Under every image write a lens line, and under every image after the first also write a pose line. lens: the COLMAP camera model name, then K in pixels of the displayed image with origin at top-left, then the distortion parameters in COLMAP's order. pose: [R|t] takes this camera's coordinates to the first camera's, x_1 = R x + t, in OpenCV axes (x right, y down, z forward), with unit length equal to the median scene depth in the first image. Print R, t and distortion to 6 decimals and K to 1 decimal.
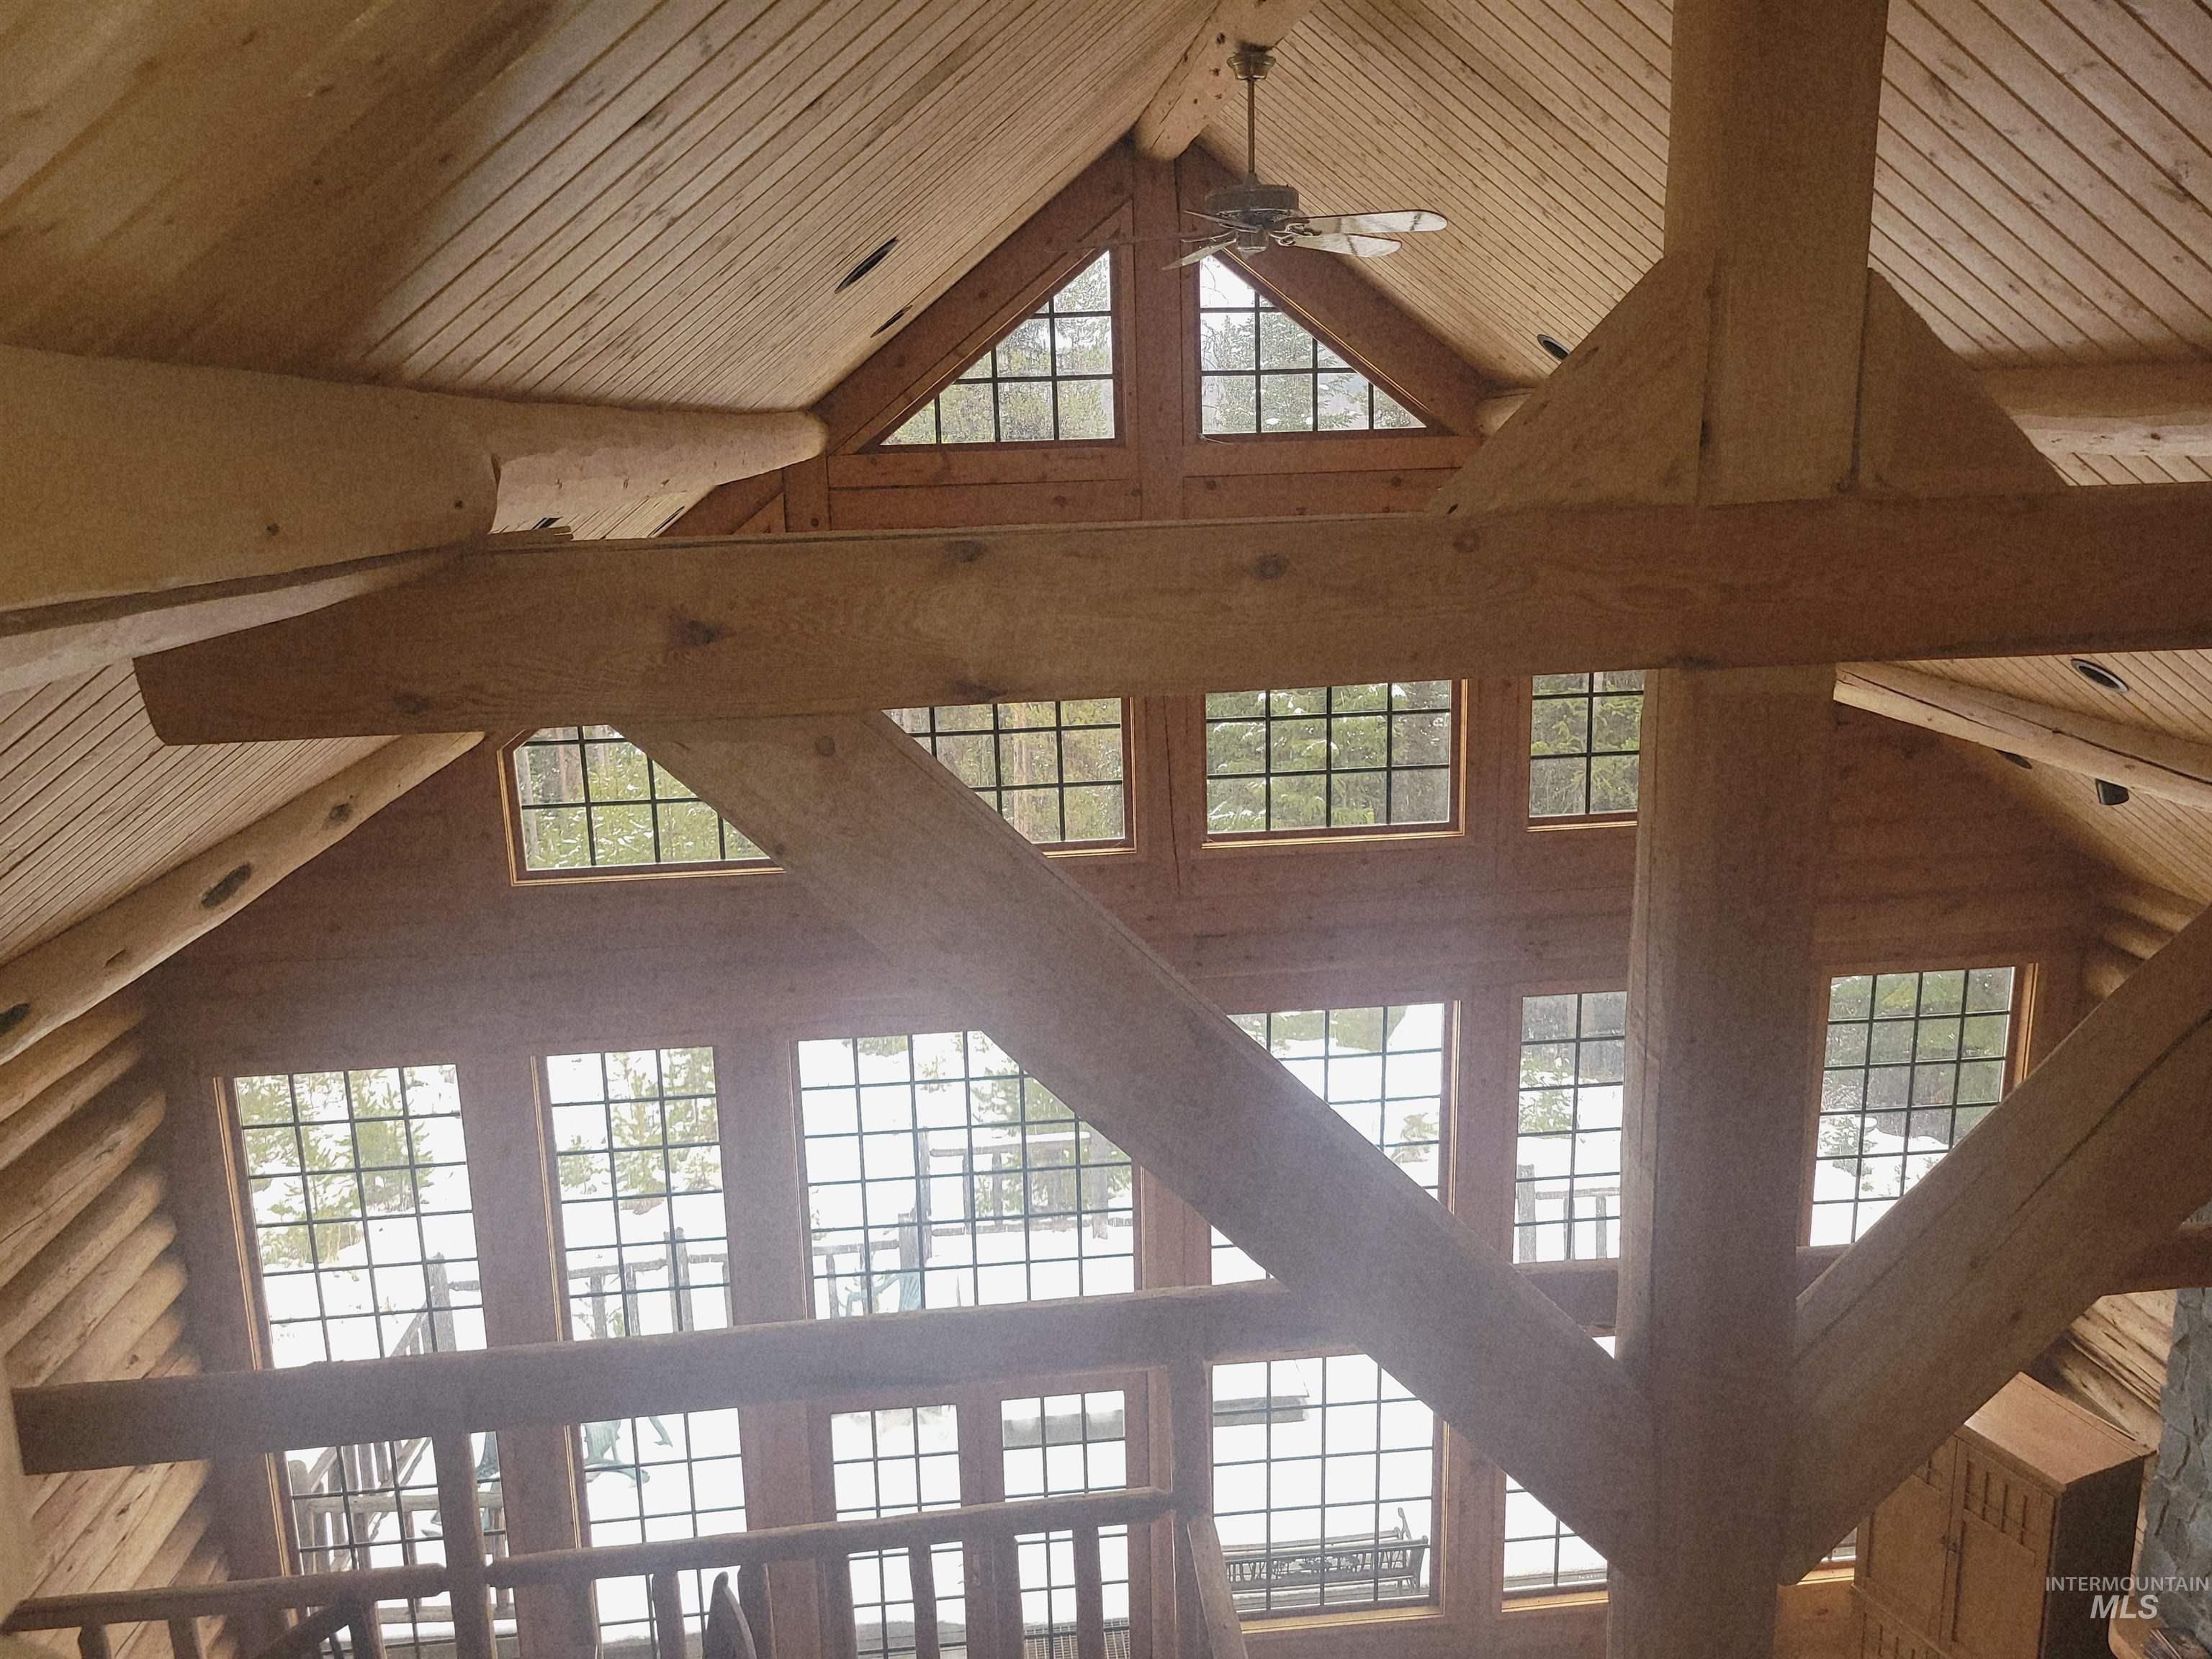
lens RADIAL K [[1664.1, 0, 1113.6], [0, 1664.1, 810.9], [0, 0, 1]] dist [0.054668, -0.028355]
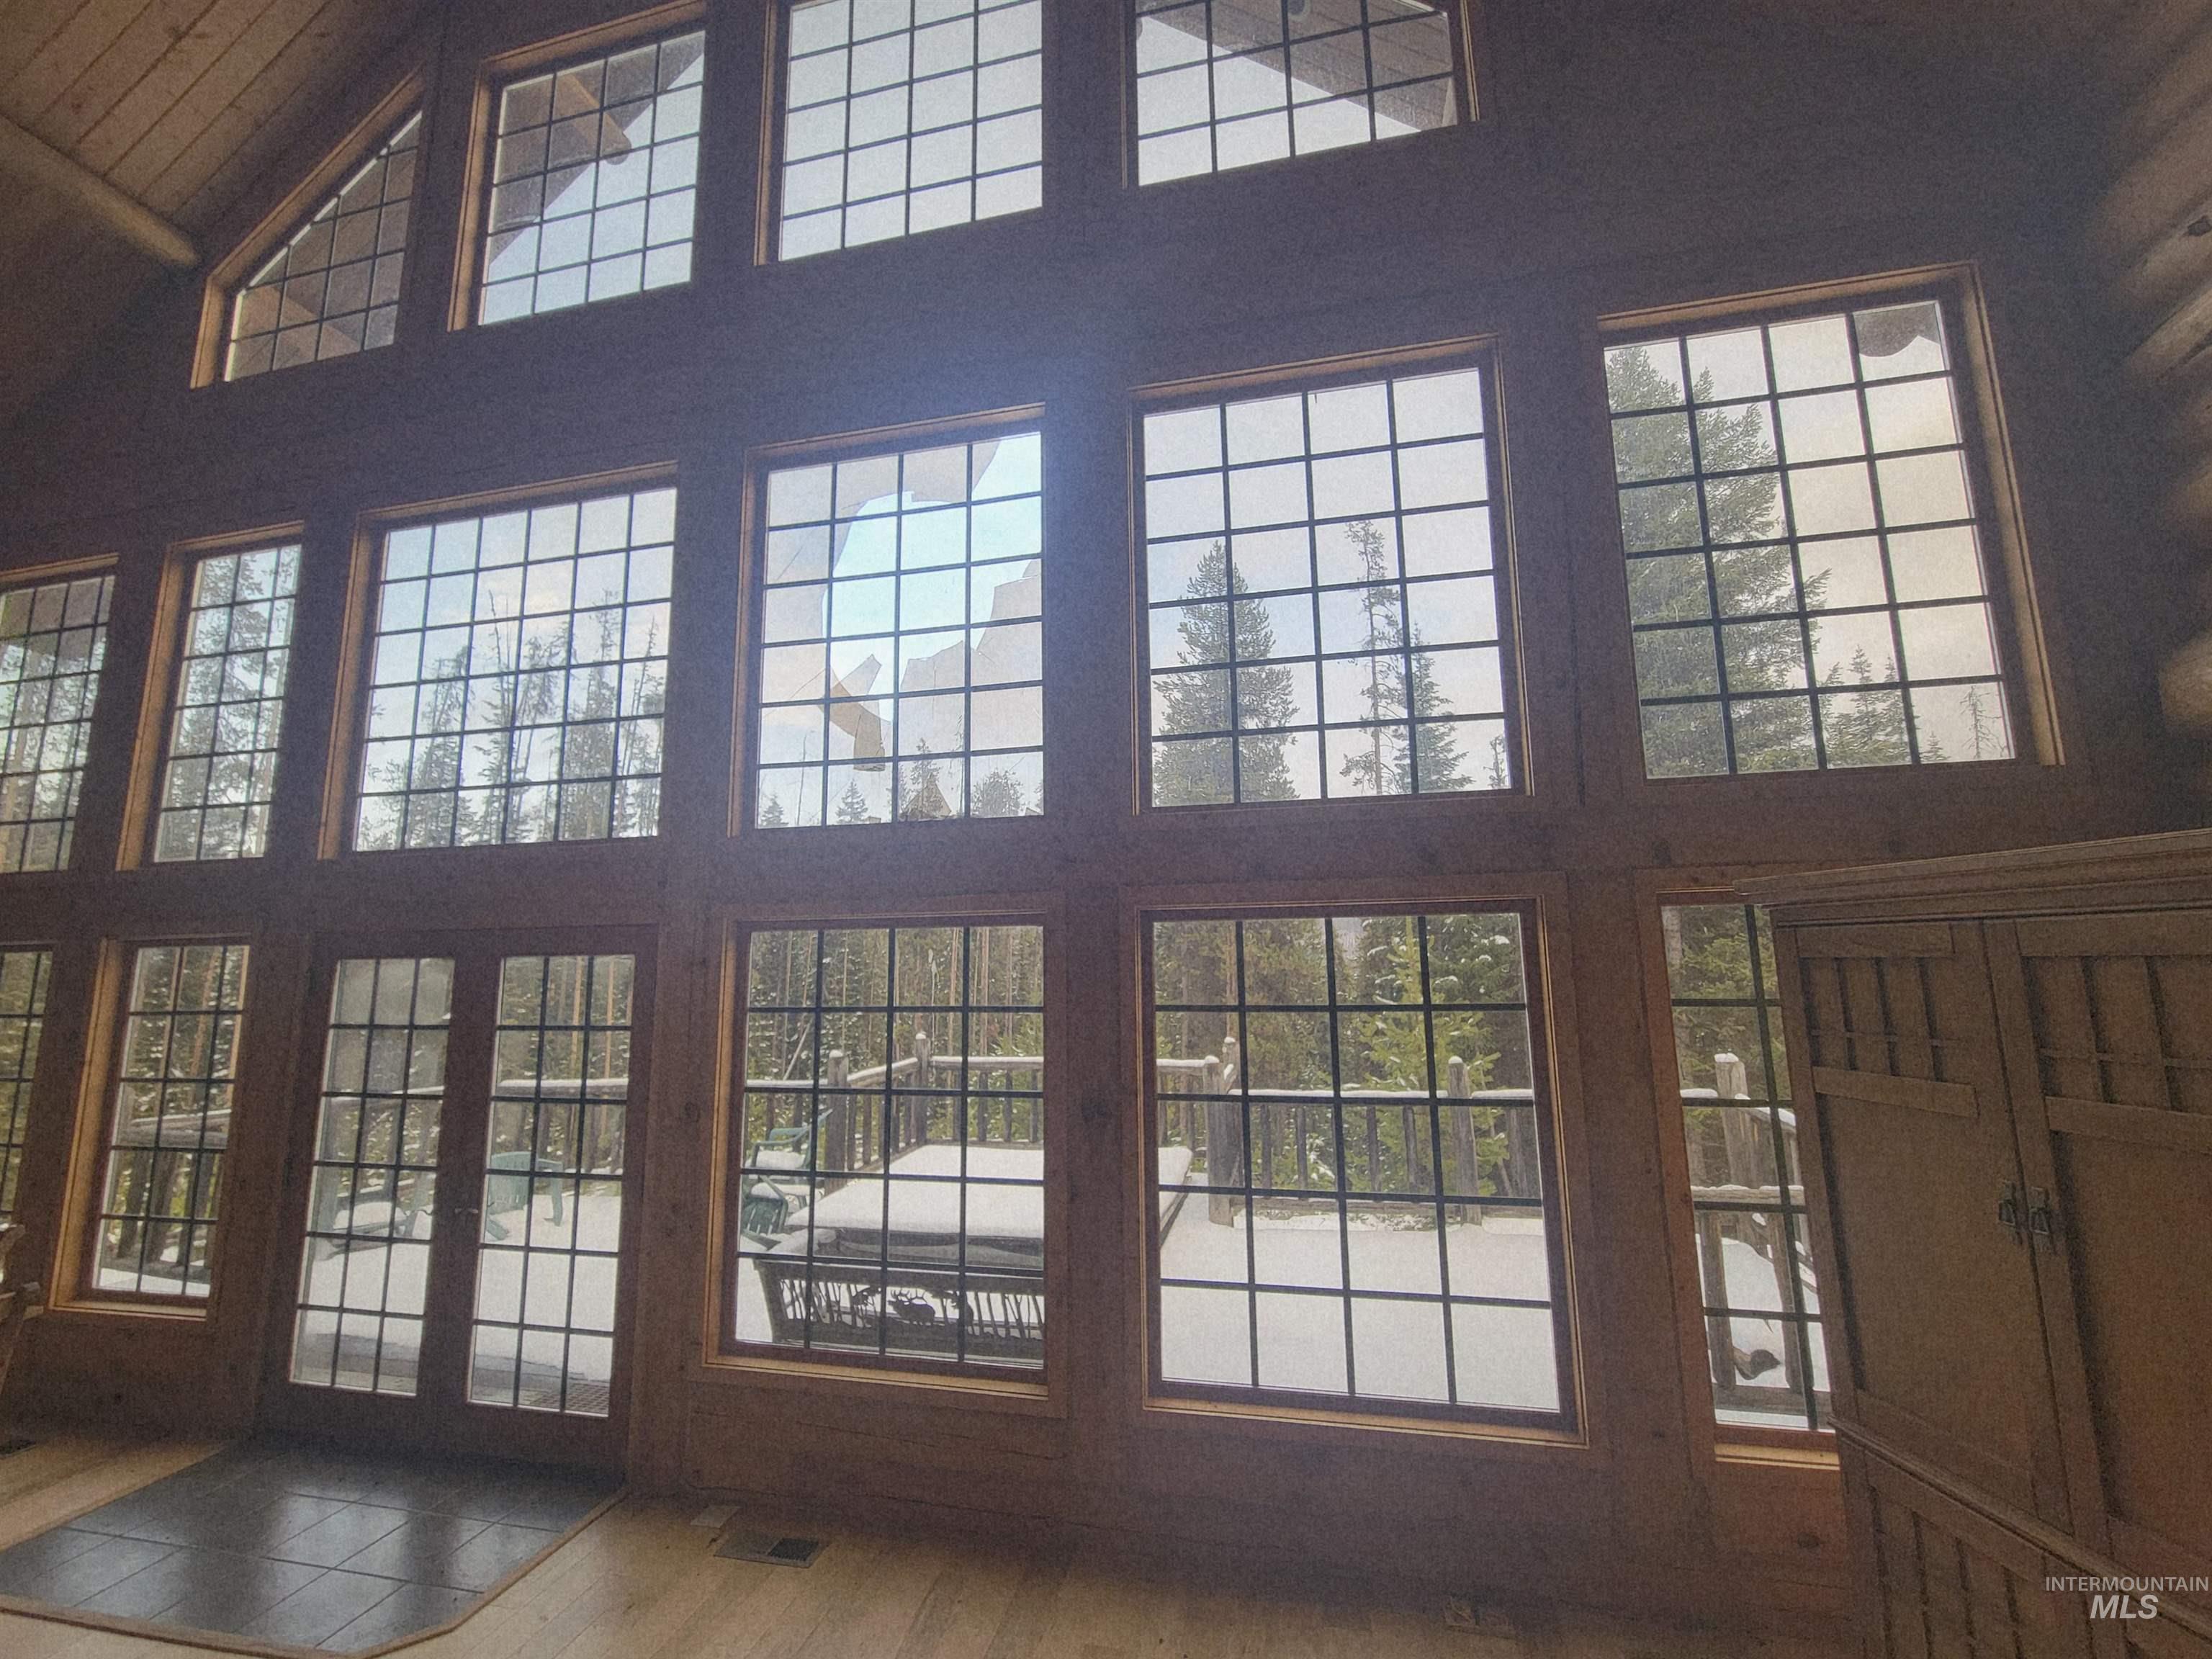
lens RADIAL K [[900.7, 0, 1110.8], [0, 900.7, 825.5], [0, 0, 1]] dist [-0.001332, -0.002228]
pose [[0.946126, -0.043143, -0.320911, 0.127686], [-0.077982, 0.931552, -0.355148, 0.155348], [0.314267, 0.361040, 0.878001, 0.252890]]
